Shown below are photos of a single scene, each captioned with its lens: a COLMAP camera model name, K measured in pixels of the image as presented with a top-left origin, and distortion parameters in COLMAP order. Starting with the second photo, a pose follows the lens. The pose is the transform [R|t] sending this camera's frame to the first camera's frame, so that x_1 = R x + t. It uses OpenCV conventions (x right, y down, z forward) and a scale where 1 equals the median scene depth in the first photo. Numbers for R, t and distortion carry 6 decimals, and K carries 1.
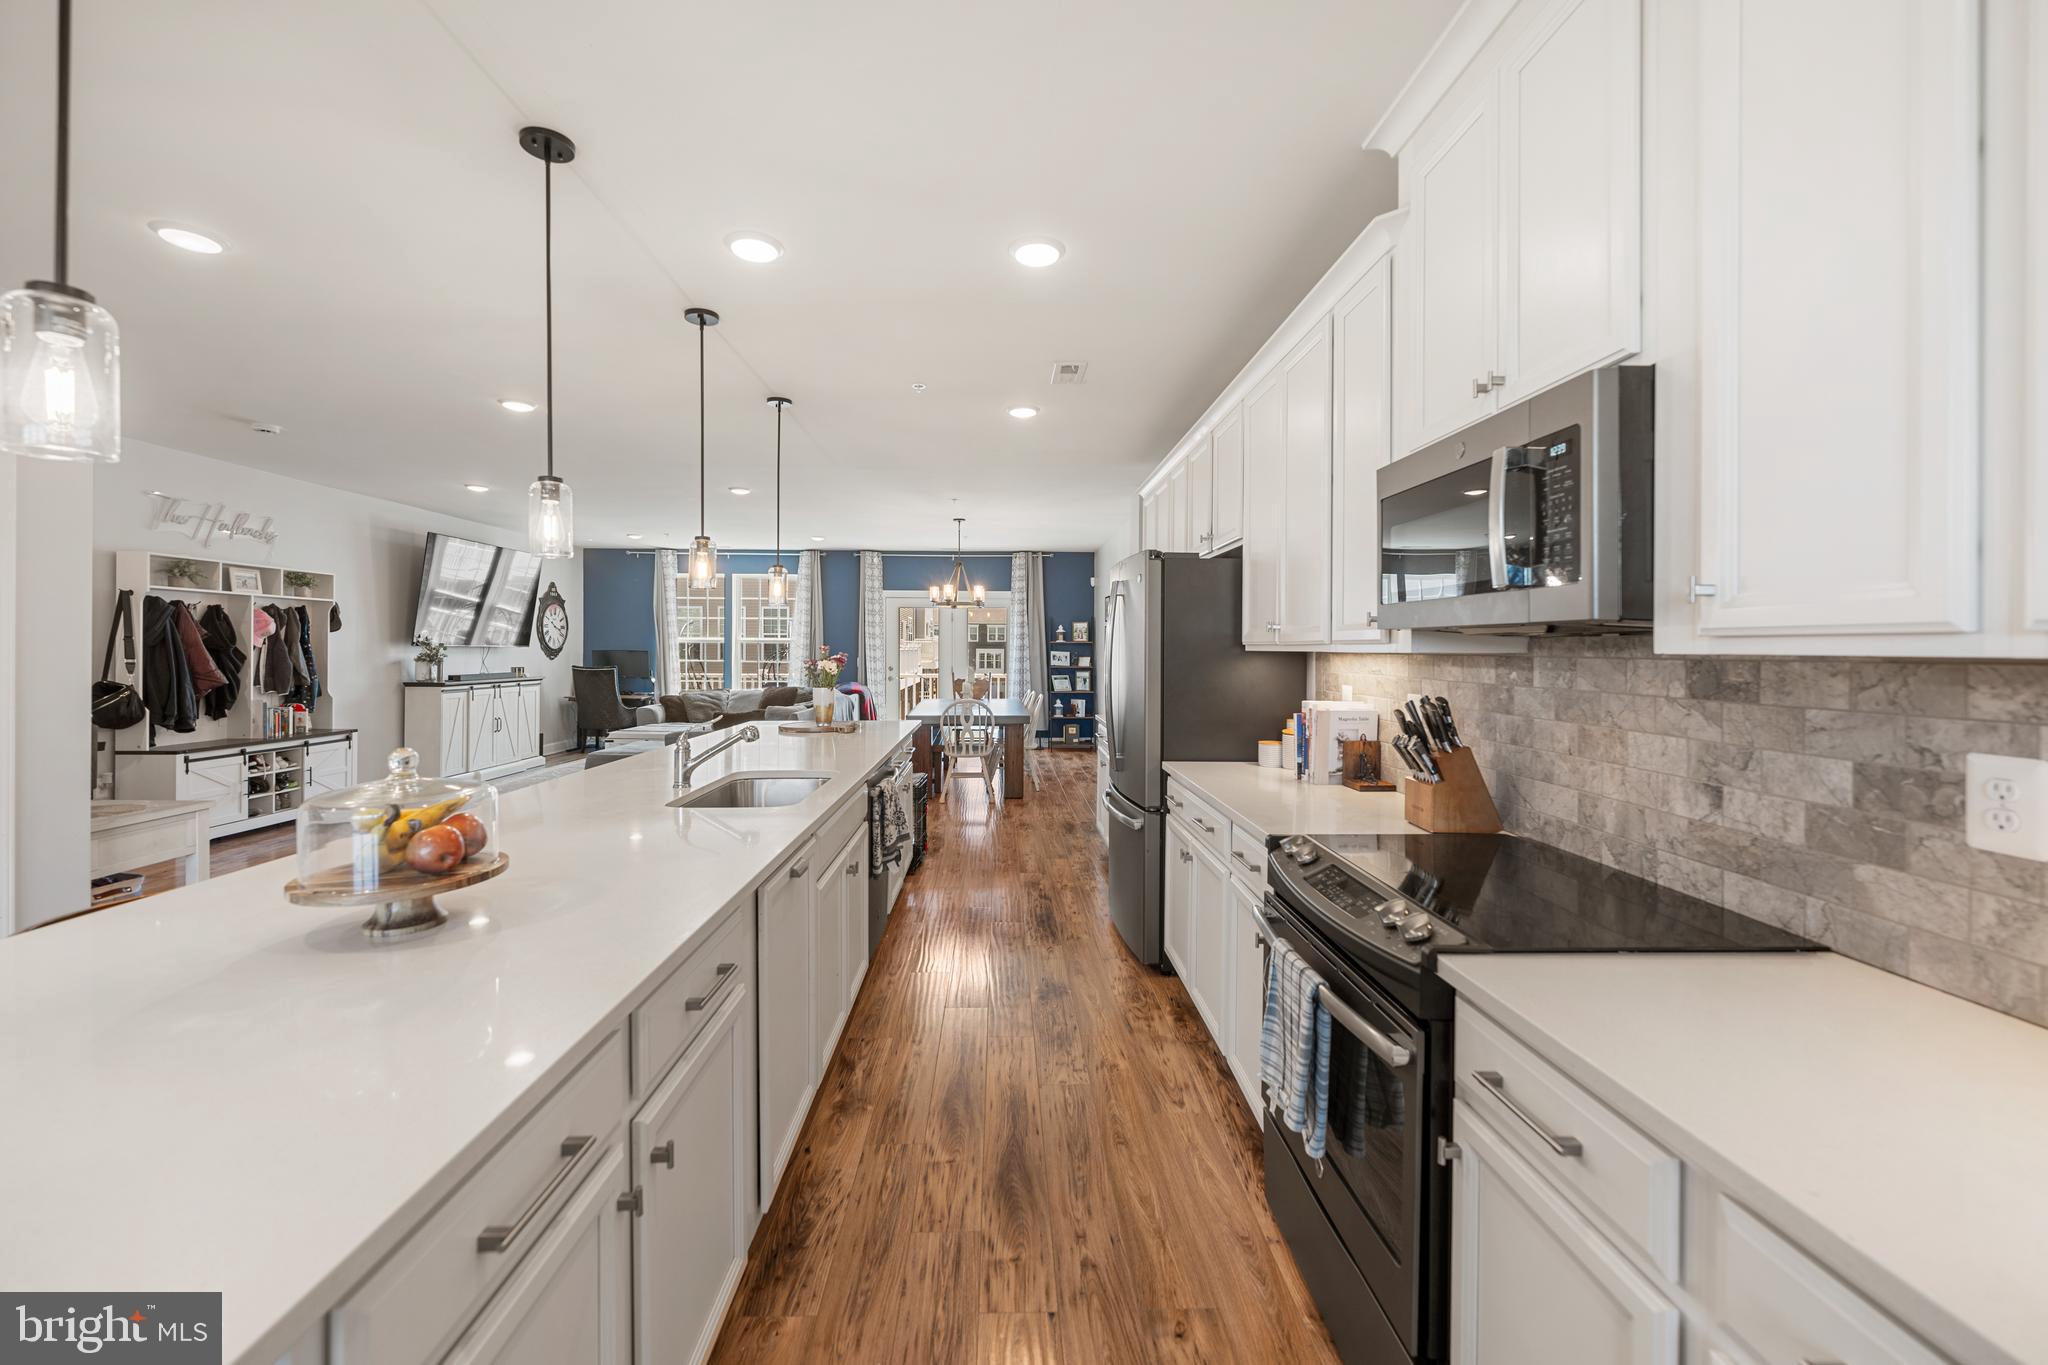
lens RADIAL K [[823.1, 0, 1023.1], [0, 823.1, 645.7], [0, 0, 1]] dist [-0.001669, 0.000216]
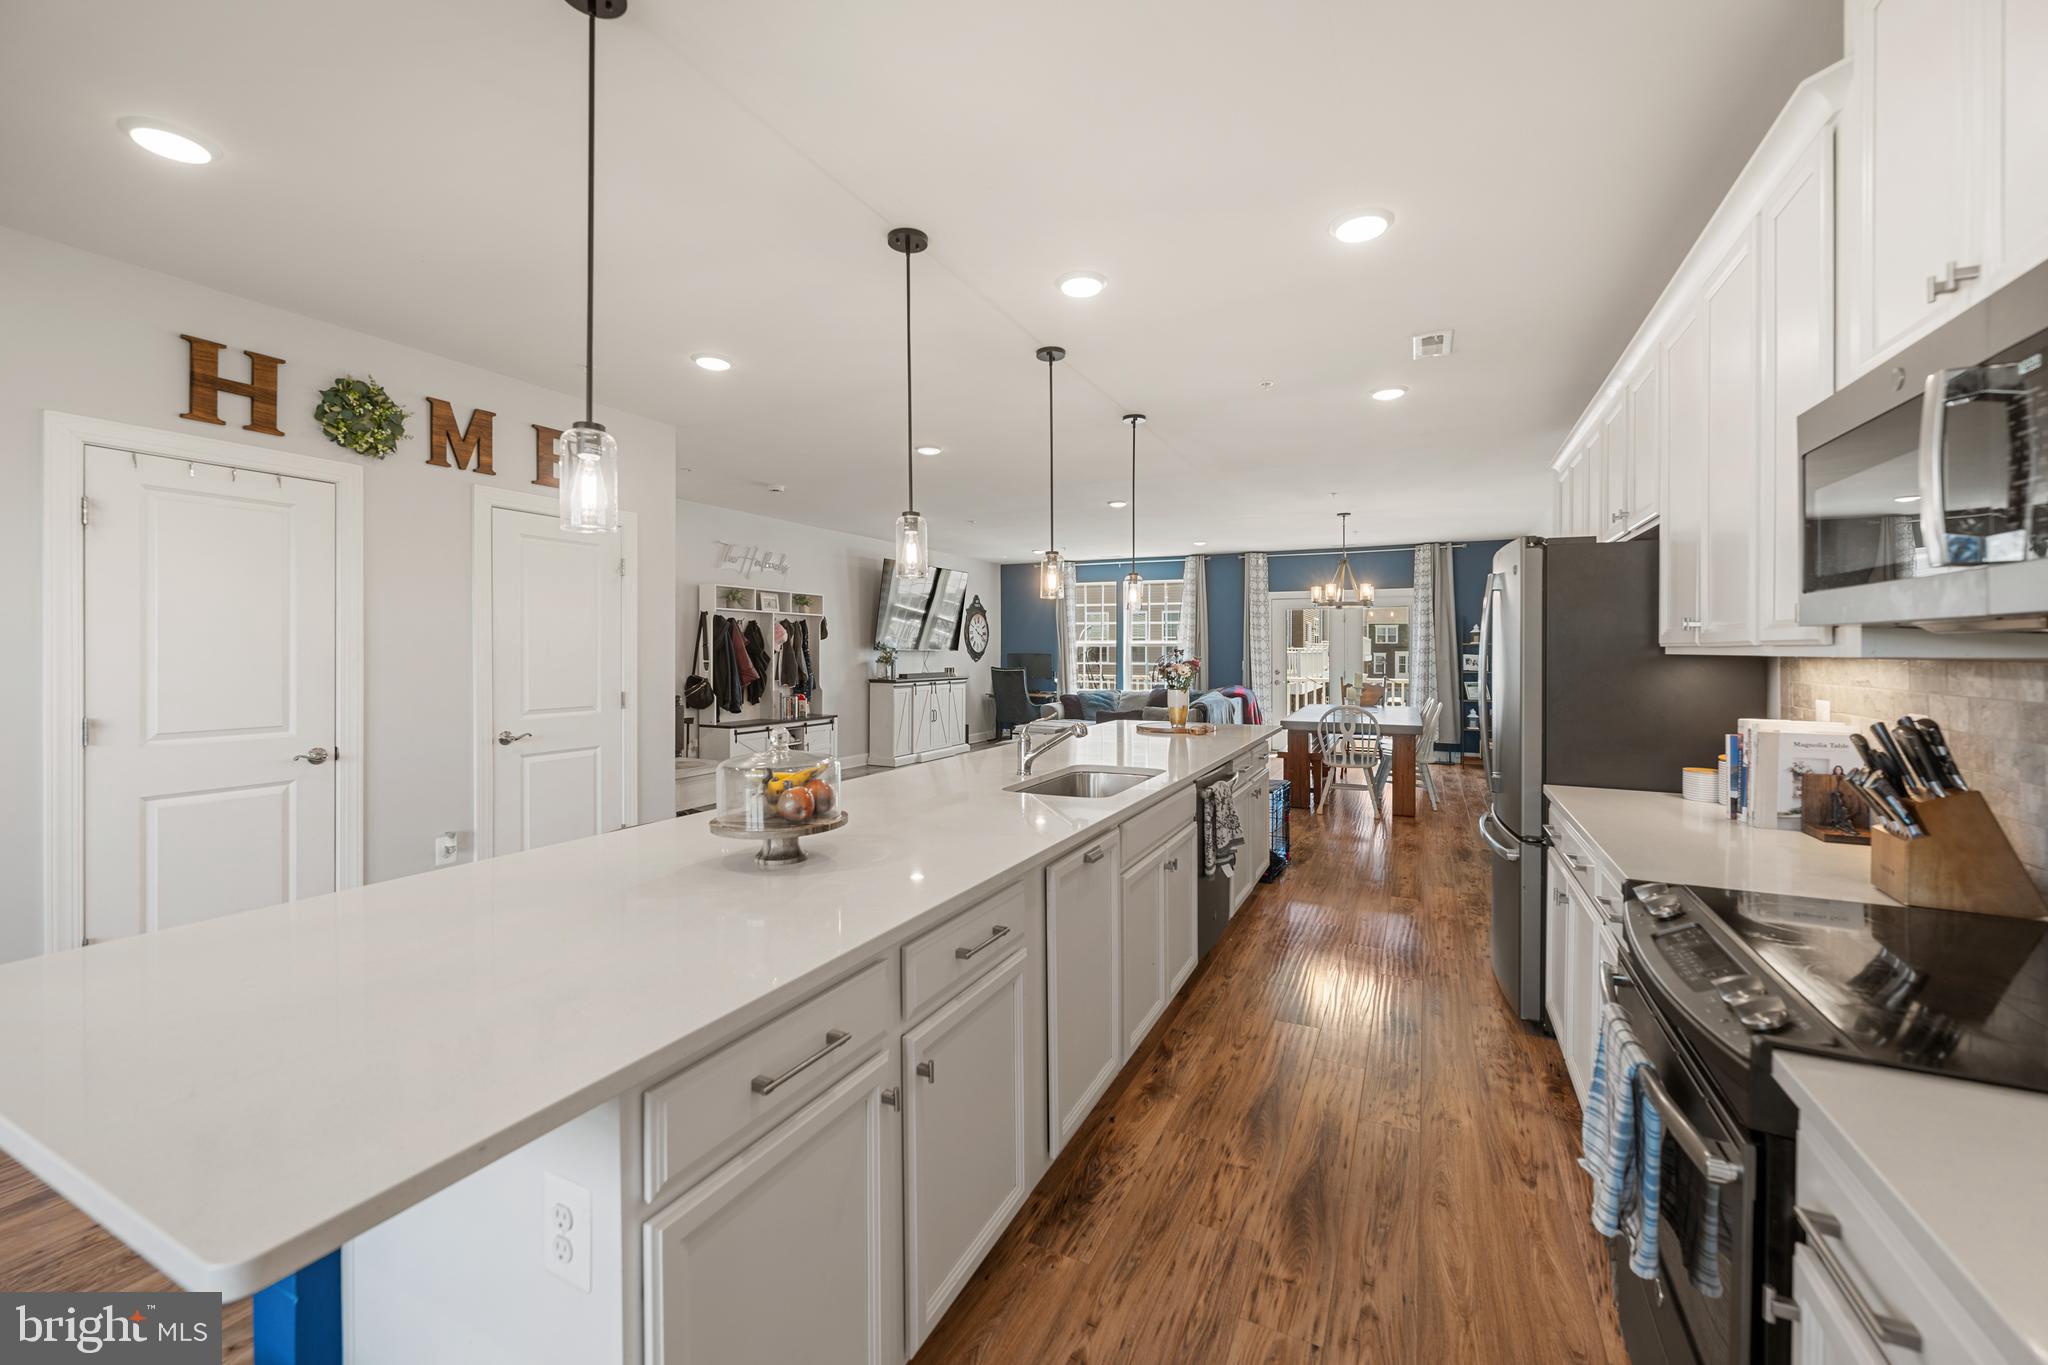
lens RADIAL K [[823.1, 0, 1022.7], [0, 823.1, 649.5], [0, 0, 1]] dist [-0.001669, 0.000216]
pose [[0.884920, -0.002681, -0.465735, 0.125051], [0.003103, 0.999995, 0.000138, -0.000759], [0.465733, -0.001567, 0.884924, -0.003608]]
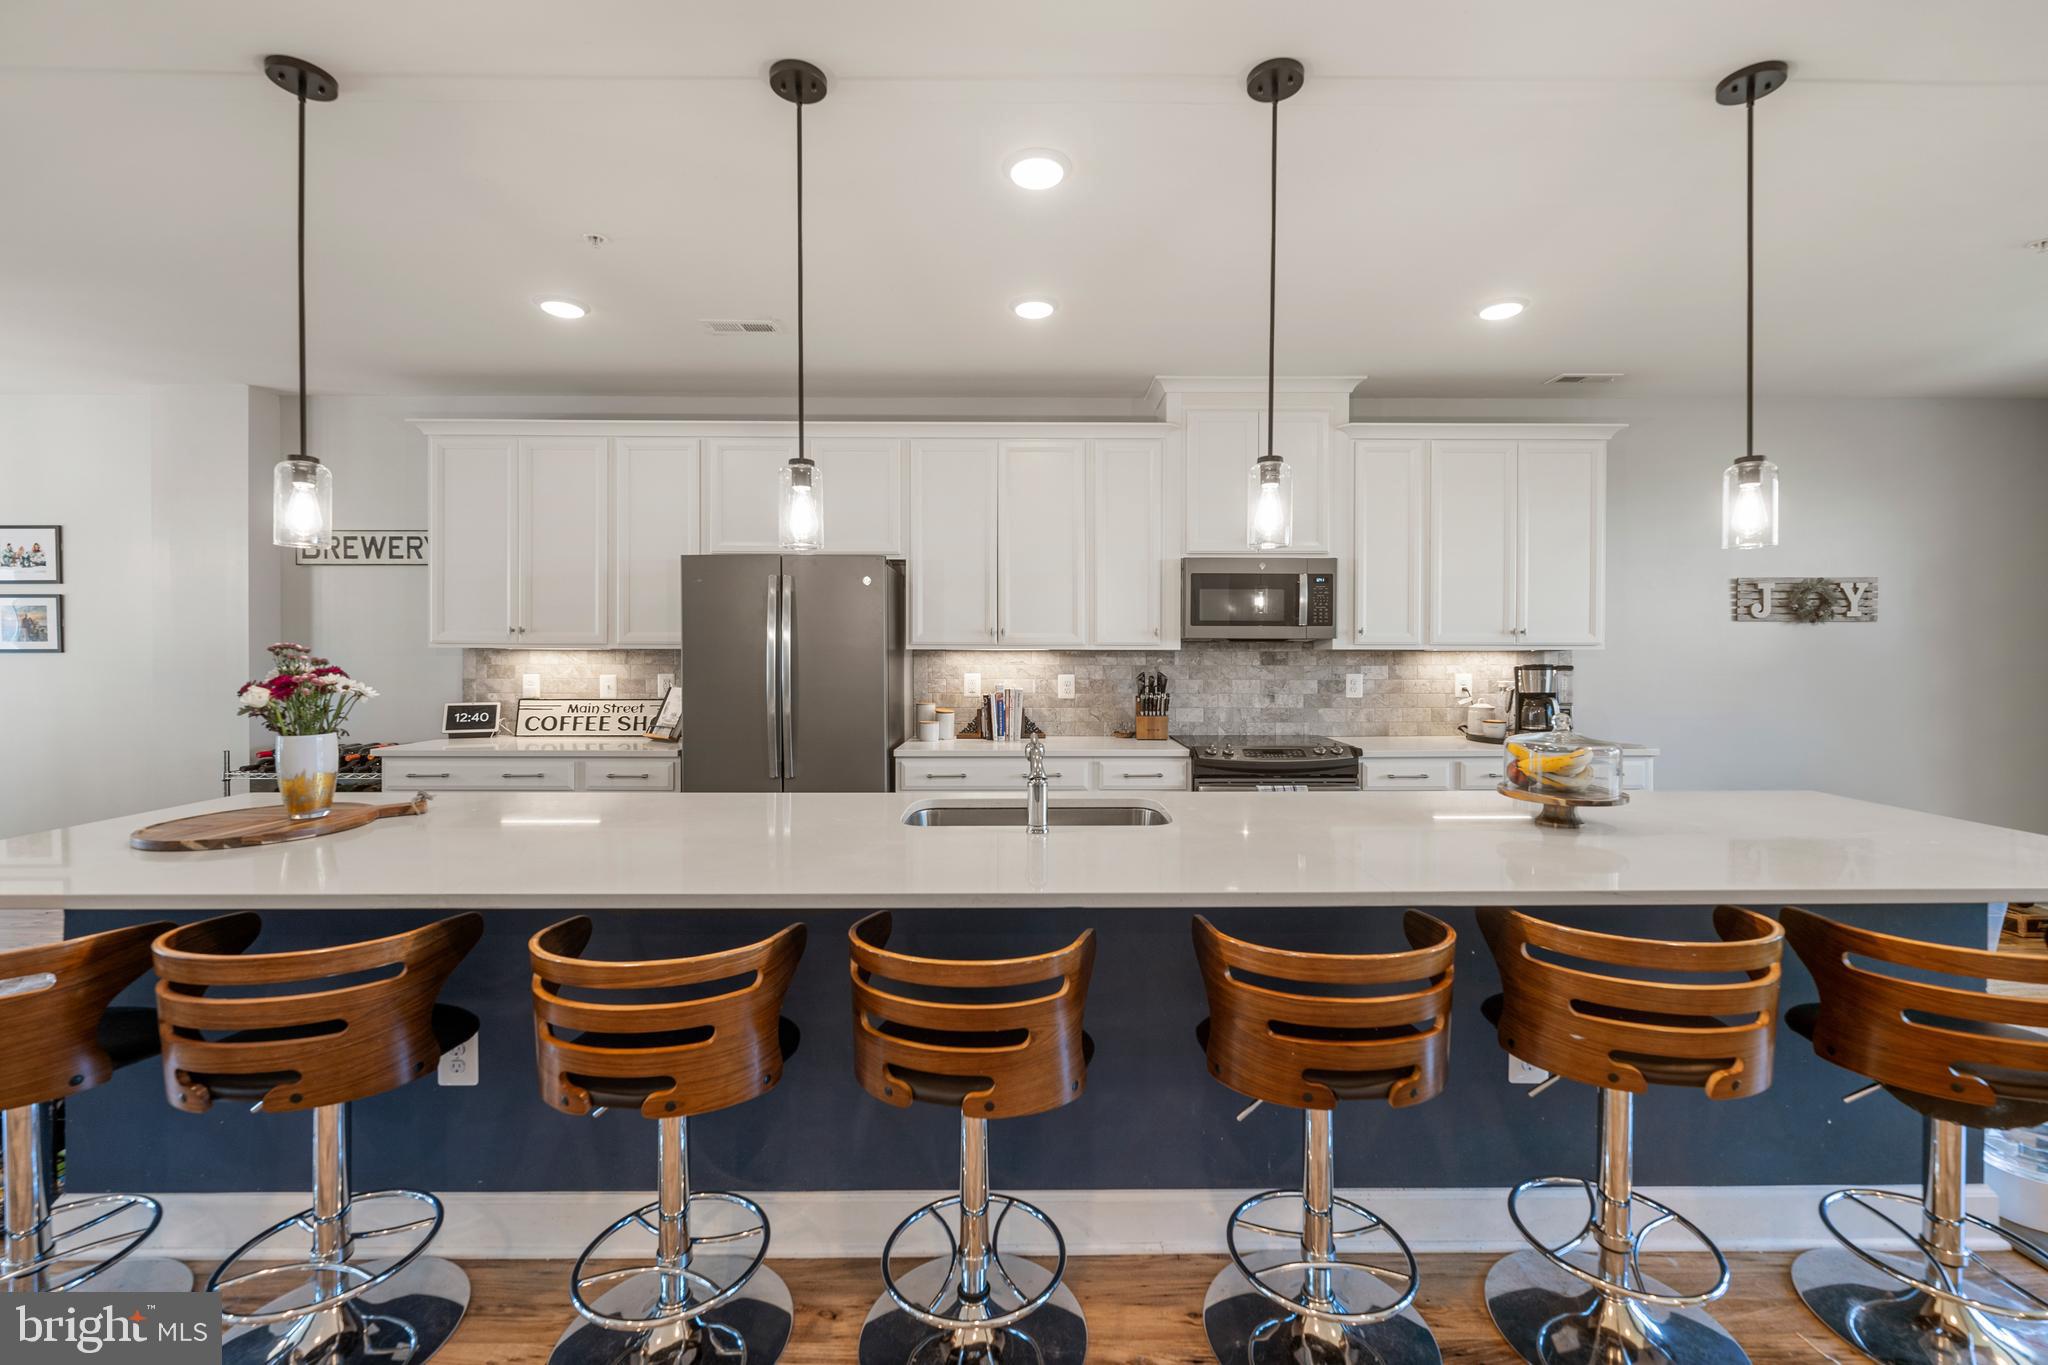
lens RADIAL K [[823.1, 0, 1034.0], [0, 823.1, 649.7], [0, 0, 1]] dist [-0.001669, 0.000216]
pose [[0.024007, -0.005282, 0.999698, -1.301812], [-0.003533, 0.999979, 0.005368, -0.000986], [-0.999706, -0.003661, 0.023988, 1.100224]]
